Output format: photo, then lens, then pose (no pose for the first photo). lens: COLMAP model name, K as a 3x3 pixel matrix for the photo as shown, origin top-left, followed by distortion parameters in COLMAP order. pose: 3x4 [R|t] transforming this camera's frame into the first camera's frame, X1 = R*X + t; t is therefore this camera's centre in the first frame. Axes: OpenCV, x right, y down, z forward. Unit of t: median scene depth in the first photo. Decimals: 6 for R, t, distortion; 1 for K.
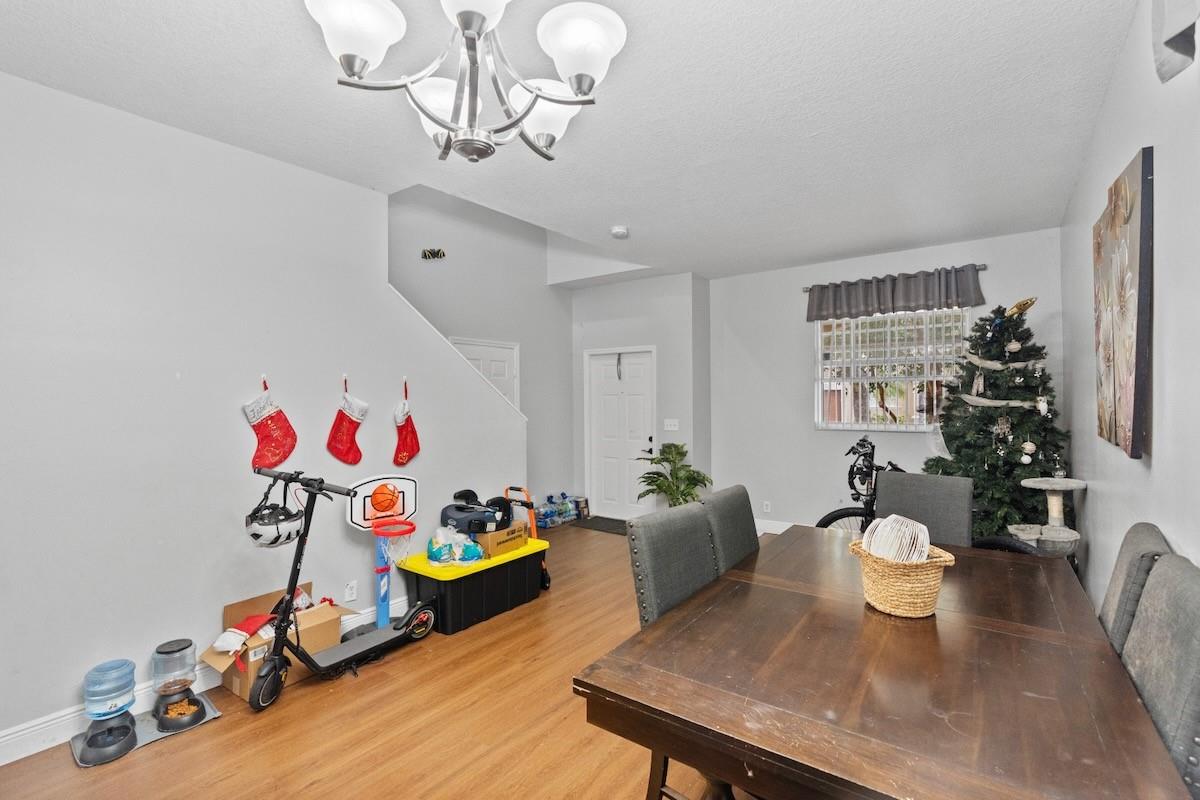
lens RADIAL K [[545.2, 0, 599.8], [0, 545.2, 401.0], [0, 0, 1]] dist [-0.011211, 0.002788]
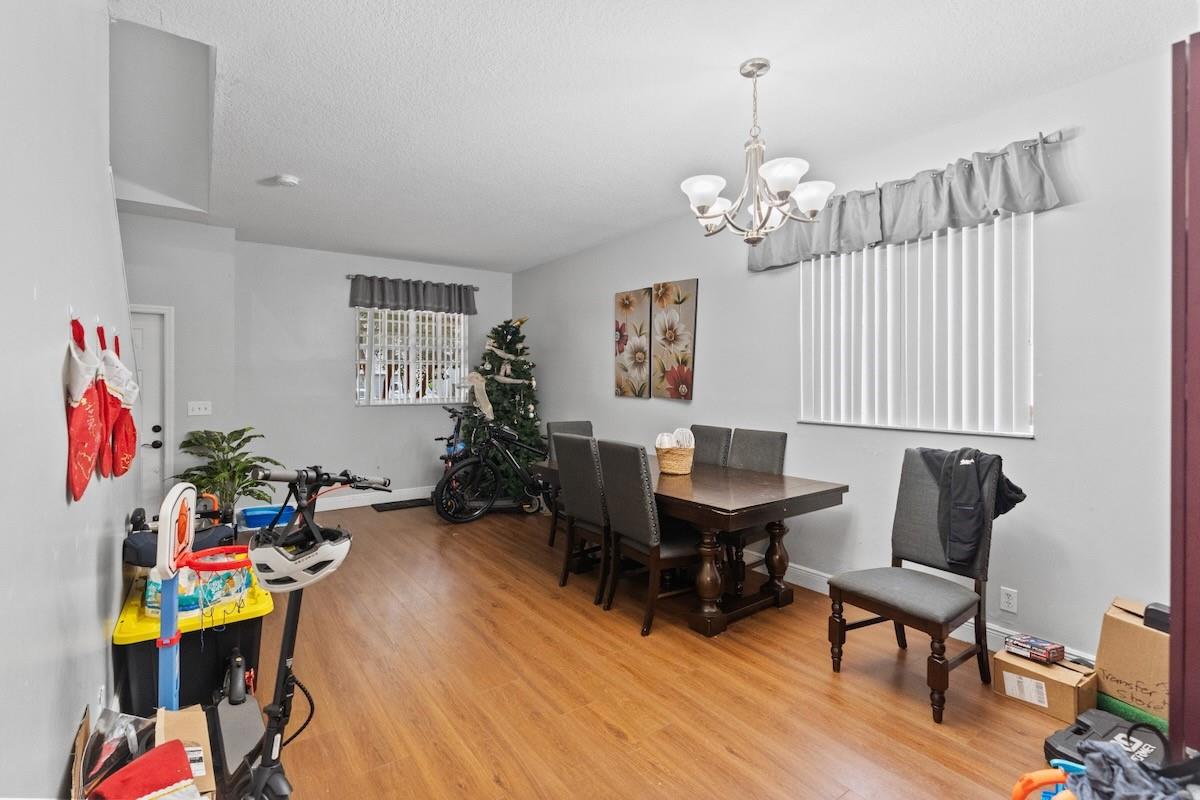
lens RADIAL K [[545.2, 0, 598.5], [0, 545.2, 387.4], [0, 0, 1]] dist [-0.011211, 0.002788]
pose [[0.296091, -0.004696, 0.955148, -0.667146], [0.001934, 0.999989, 0.004317, 0.014725], [-0.955158, 0.000569, 0.296096, 0.275590]]
